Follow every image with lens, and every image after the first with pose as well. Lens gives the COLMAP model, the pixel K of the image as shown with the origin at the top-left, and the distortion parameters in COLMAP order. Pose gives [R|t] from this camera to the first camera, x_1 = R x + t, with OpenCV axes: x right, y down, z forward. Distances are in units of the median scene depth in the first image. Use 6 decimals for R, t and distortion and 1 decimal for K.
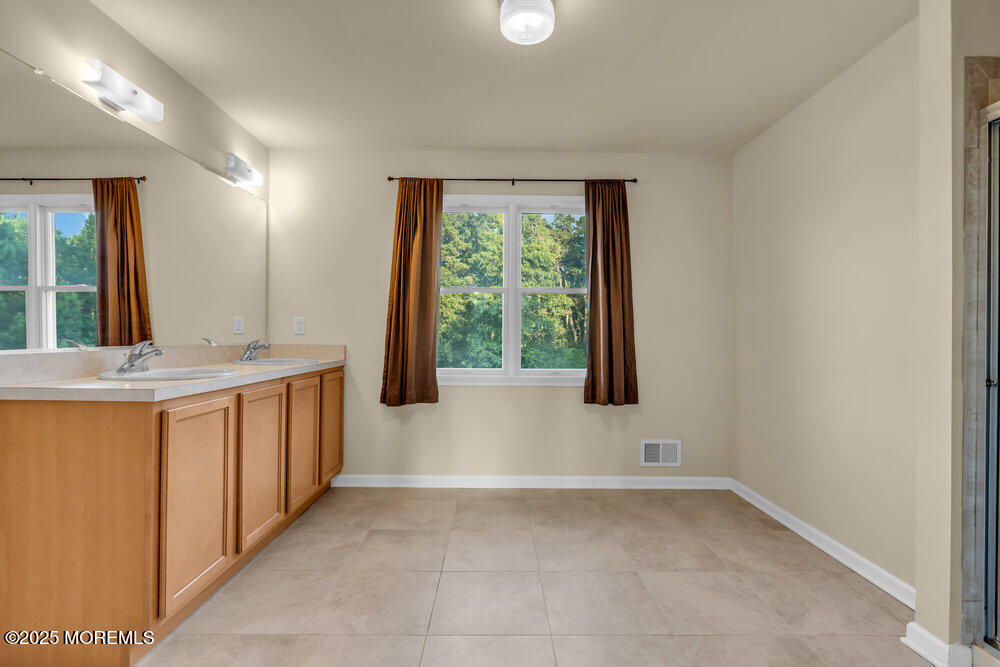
lens RADIAL K [[450.4, 0, 500.0], [0, 450.4, 333.5], [0, 0, 1]] dist [-0.014799, 0.006382]
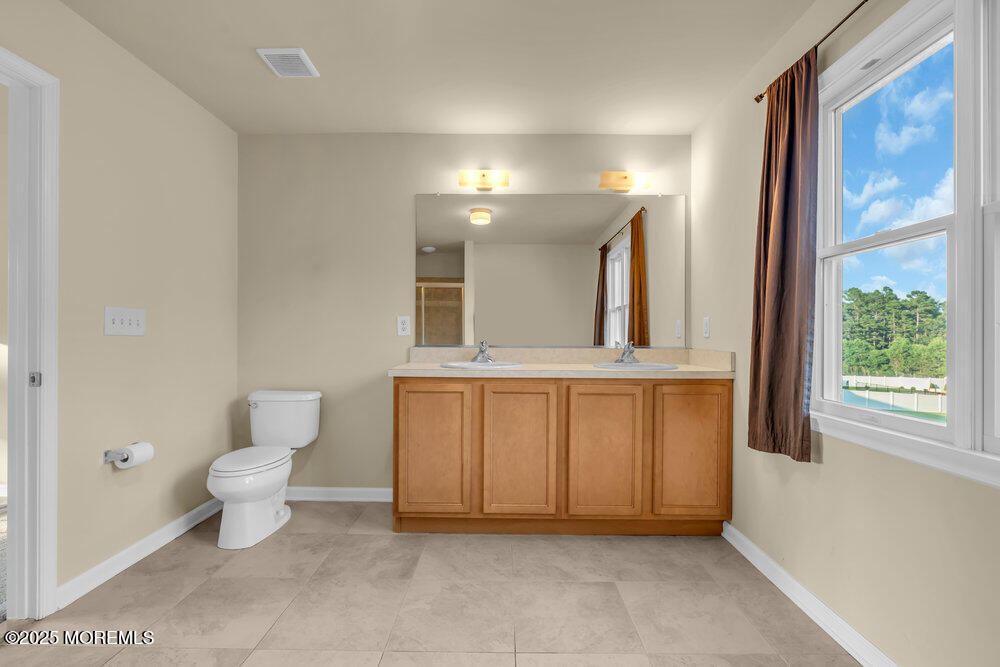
lens RADIAL K [[450.4, 0, 500.0], [0, 450.4, 333.5], [0, 0, 1]] dist [-0.014799, 0.006382]
pose [[-0.002661, -0.005901, -0.999979, 0.501920], [-0.001346, 0.999982, -0.005897, 0.000123], [0.999996, 0.001330, -0.002669, 0.784758]]
